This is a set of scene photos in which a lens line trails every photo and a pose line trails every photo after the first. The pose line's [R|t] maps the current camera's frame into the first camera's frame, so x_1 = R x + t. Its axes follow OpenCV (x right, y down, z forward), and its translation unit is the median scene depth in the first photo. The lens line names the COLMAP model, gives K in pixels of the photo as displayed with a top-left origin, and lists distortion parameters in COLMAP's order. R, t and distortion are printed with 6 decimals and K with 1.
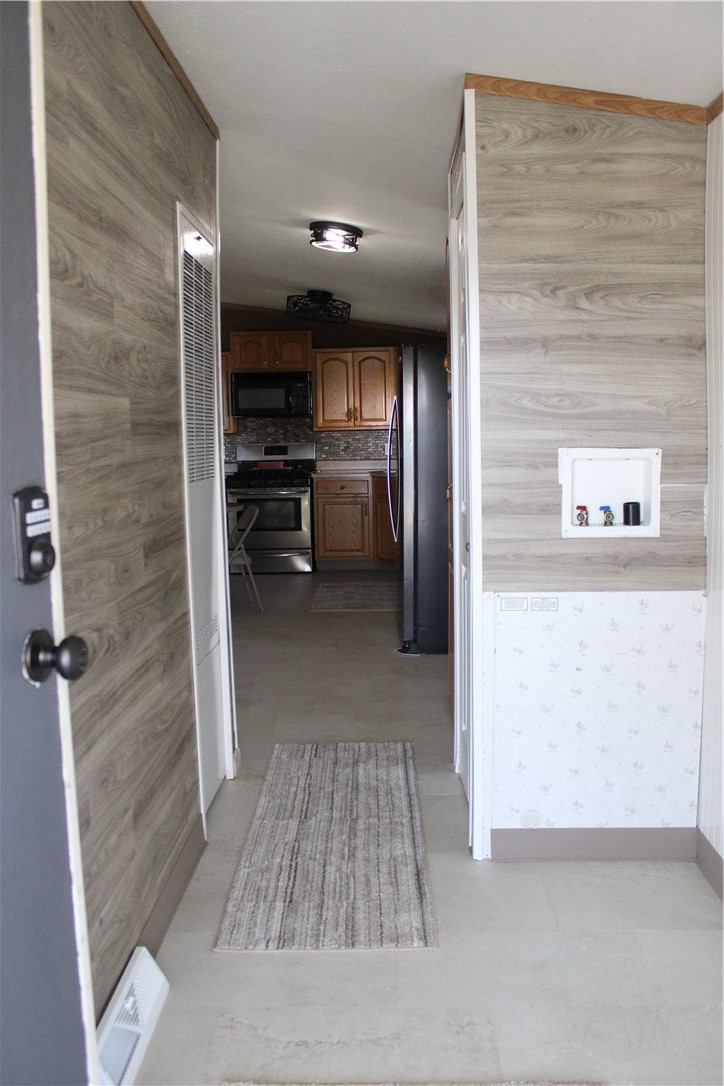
lens RADIAL K [[929.4, 0, 362.0], [0, 929.4, 543.0], [0, 0, 1]] dist [-0.178131, 0.114152]
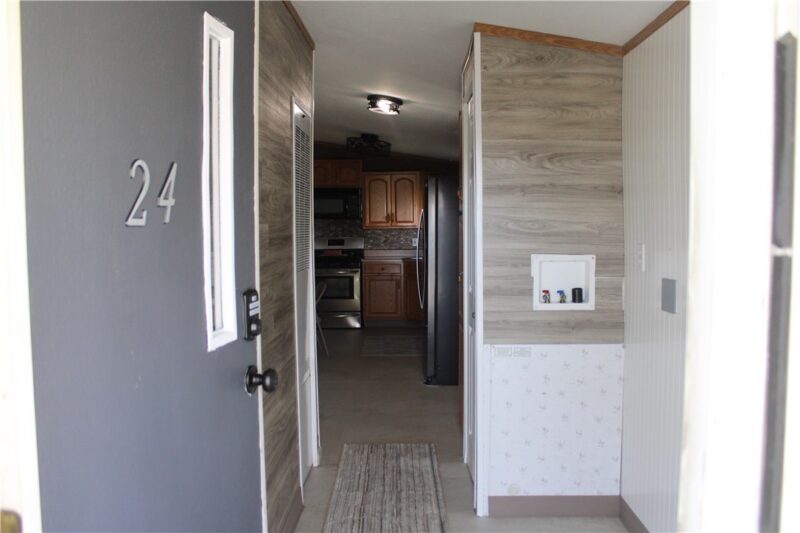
lens RADIAL K [[684.6, 0, 400.0], [0, 684.6, 266.5], [0, 0, 1]] dist [-0.178131, 0.114152]
pose [[0.999869, 0.008119, 0.013999, -0.029914], [-0.007313, 0.998362, -0.056737, -0.012930], [-0.014436, 0.056628, 0.998291, -0.169496]]
